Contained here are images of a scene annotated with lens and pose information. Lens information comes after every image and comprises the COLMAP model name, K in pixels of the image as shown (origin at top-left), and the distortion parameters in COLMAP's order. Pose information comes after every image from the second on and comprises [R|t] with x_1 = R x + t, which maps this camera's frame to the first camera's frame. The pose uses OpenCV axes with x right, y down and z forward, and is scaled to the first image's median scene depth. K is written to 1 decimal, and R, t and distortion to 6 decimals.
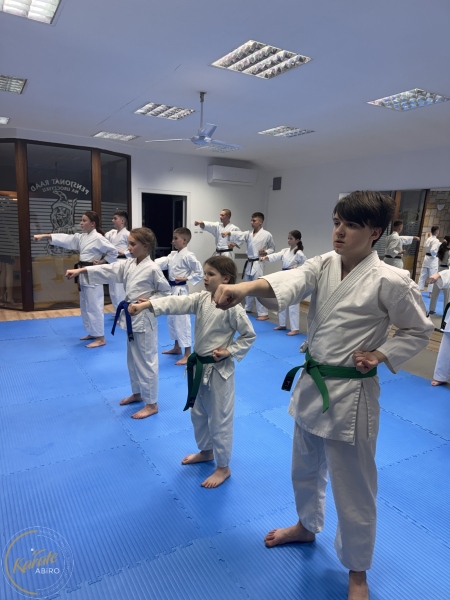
lens RADIAL K [[417.1, 0, 225.4], [0, 417.1, 304.9], [0, 0, 1]] dist [-0.005271, -0.001837]
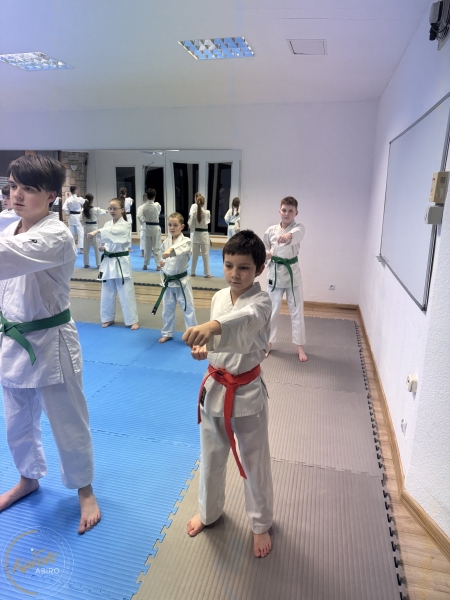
lens RADIAL K [[417.7, 0, 225.0], [0, 417.7, 300.0], [0, 0, 1]] dist [0.003802, -0.002238]
pose [[0.690764, -0.197349, 0.695628, -0.052169], [0.140544, 0.980331, 0.138557, 0.005055], [-0.709290, 0.002056, 0.704914, -0.046974]]
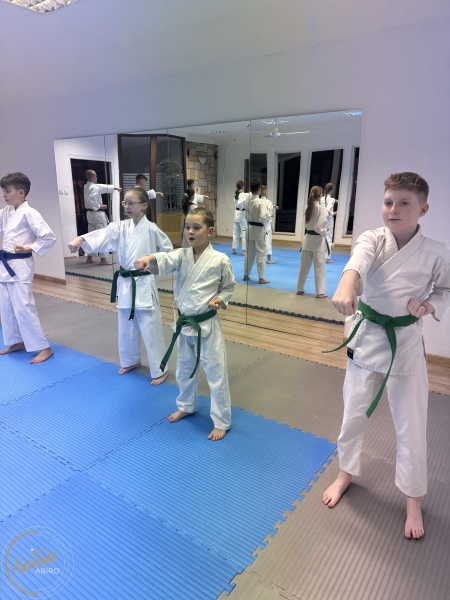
lens RADIAL K [[417.7, 0, 225.0], [0, 417.7, 300.0], [0, 0, 1]] dist [0.003802, -0.002238]
pose [[0.906138, -0.123464, 0.404563, 0.610320], [0.090923, 0.990948, 0.098767, -0.010696], [-0.413095, -0.052712, 0.909161, 0.330706]]
